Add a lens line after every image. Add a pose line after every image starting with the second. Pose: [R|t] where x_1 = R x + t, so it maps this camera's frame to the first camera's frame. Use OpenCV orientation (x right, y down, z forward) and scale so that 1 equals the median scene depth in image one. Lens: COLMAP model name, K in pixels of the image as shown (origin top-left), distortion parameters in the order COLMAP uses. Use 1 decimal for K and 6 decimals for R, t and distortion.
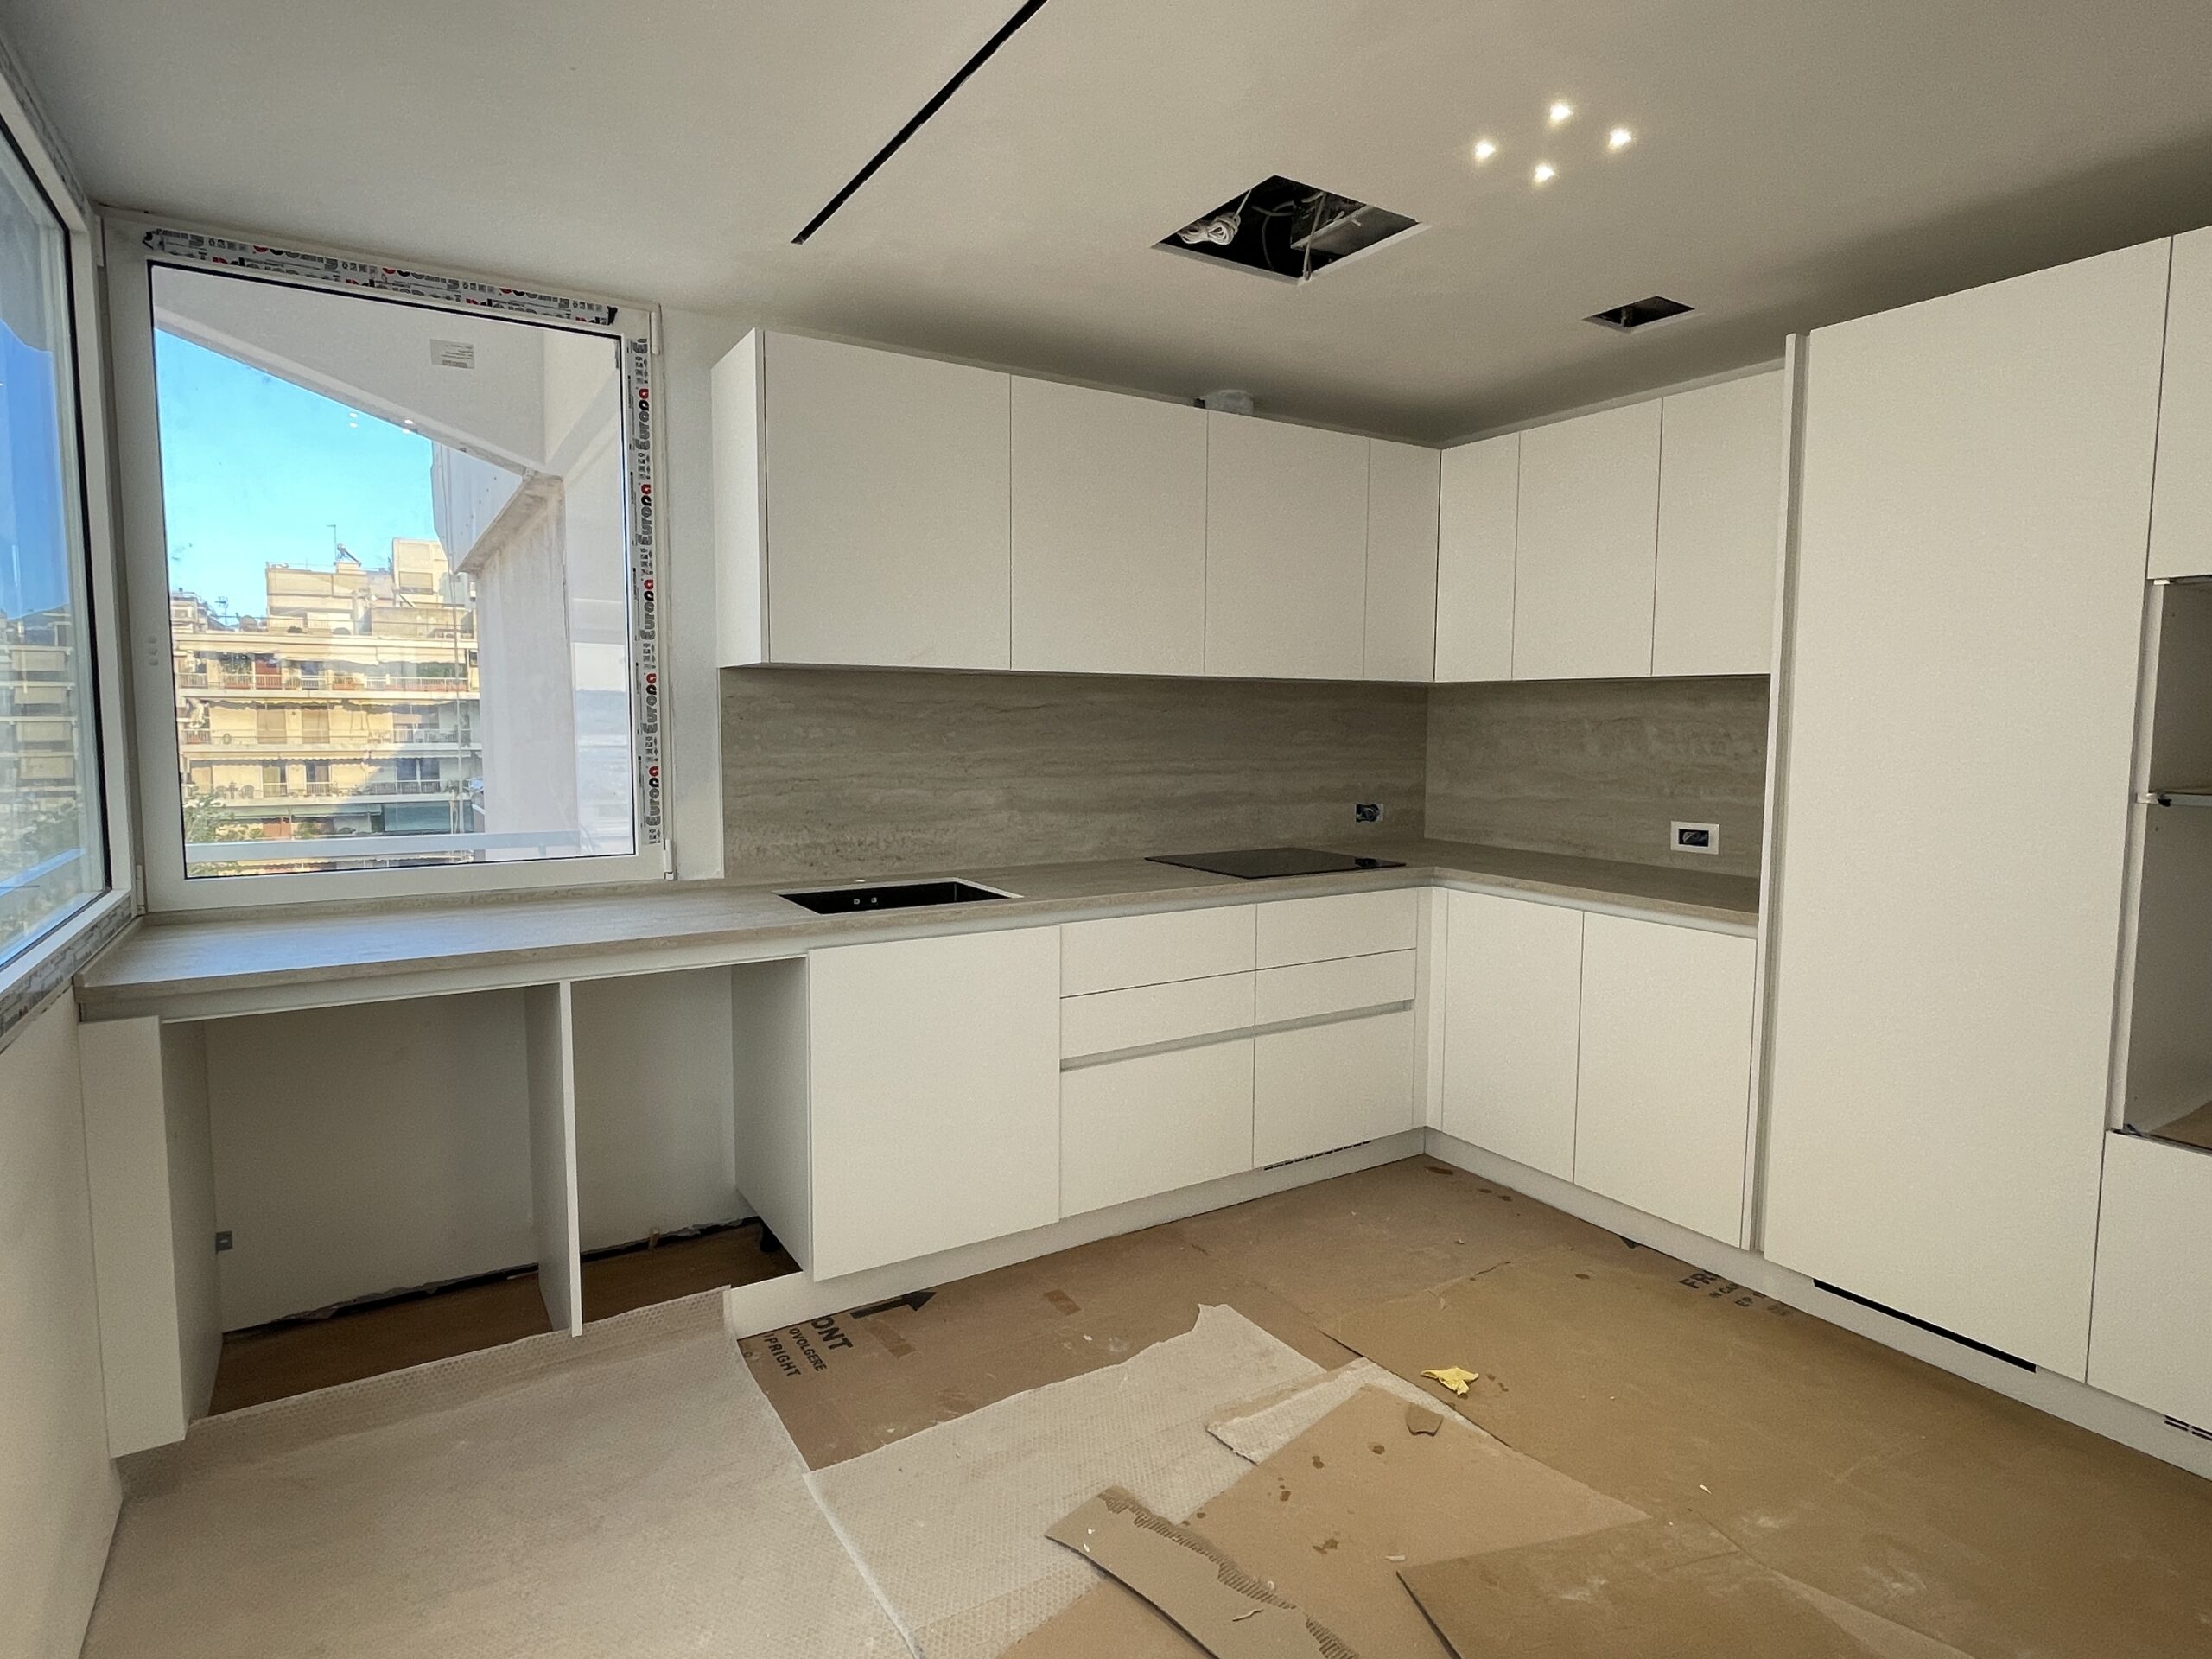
lens RADIAL K [[1174.4, 0, 1106.7], [0, 1174.4, 818.8], [0, 0, 1]] dist [0.002598, 0.001196]
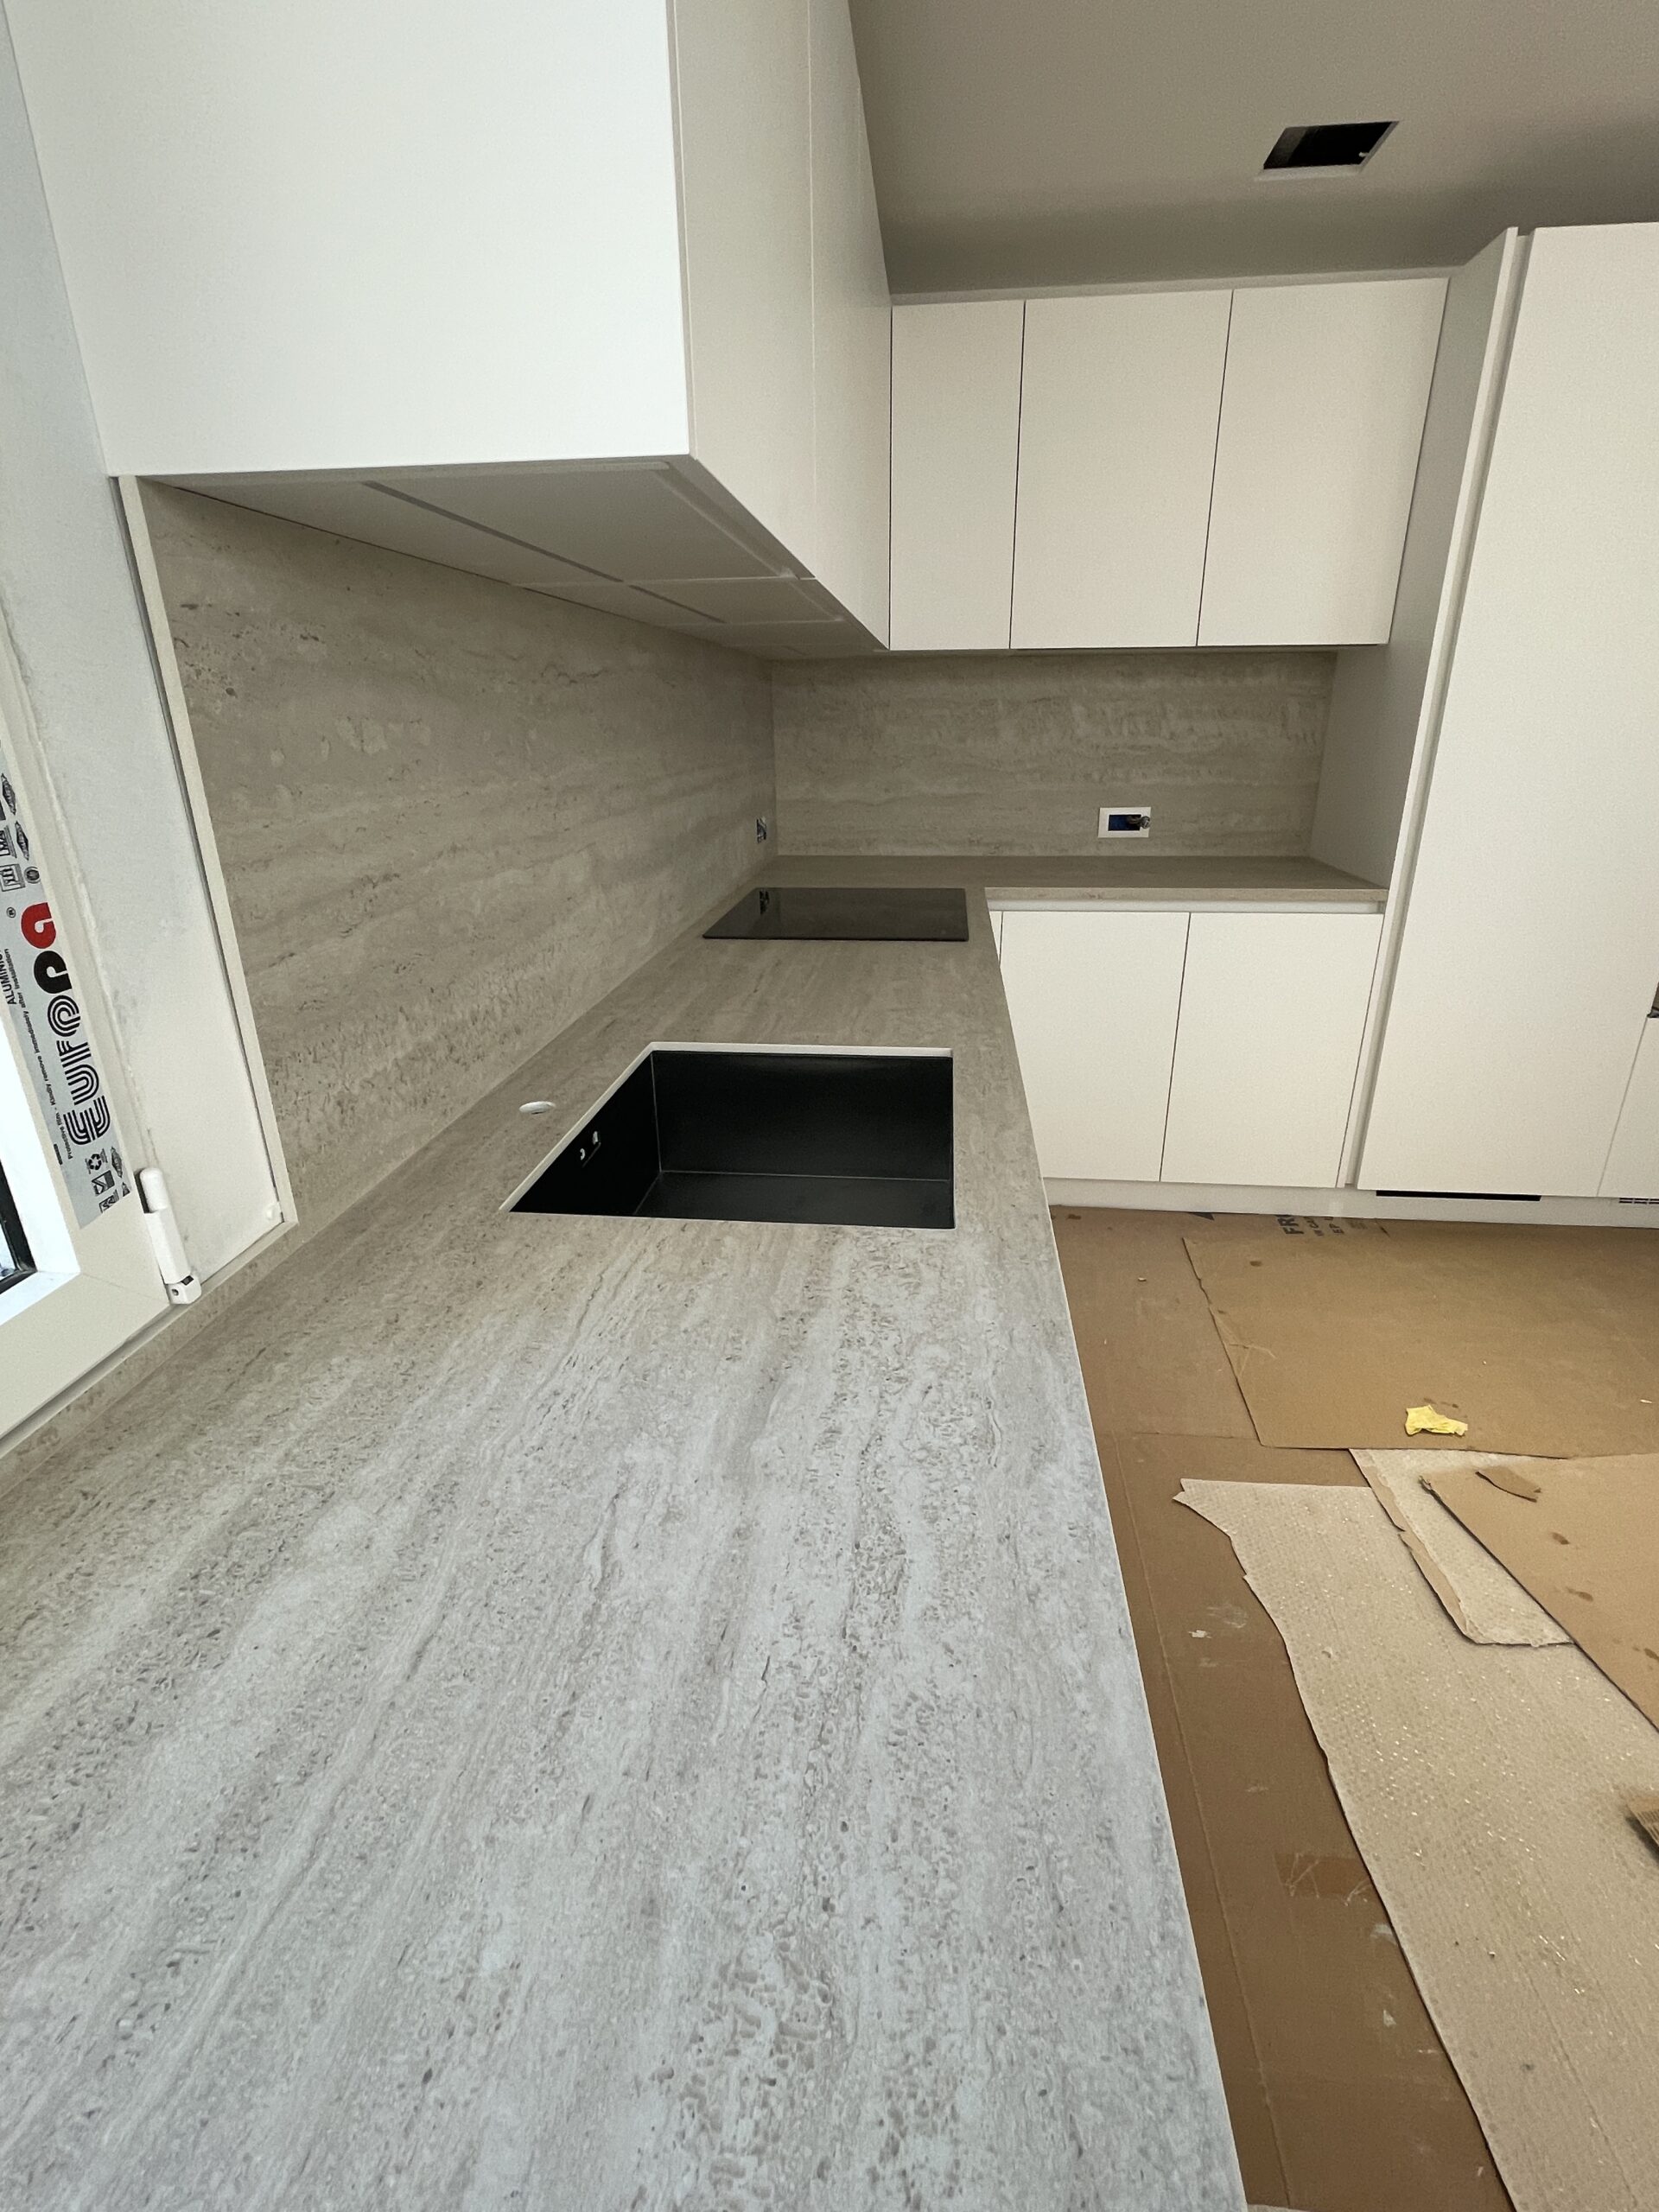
lens RADIAL K [[1026.1, 0, 832.2], [0, 1026.1, 1117.6], [0, 0, 1]] dist [-0.005620, -0.000609]
pose [[0.621365, -0.299775, 0.723906, -0.388350], [0.084215, 0.944114, 0.318679, -0.048955], [-0.778982, -0.137053, 0.611885, 0.646292]]
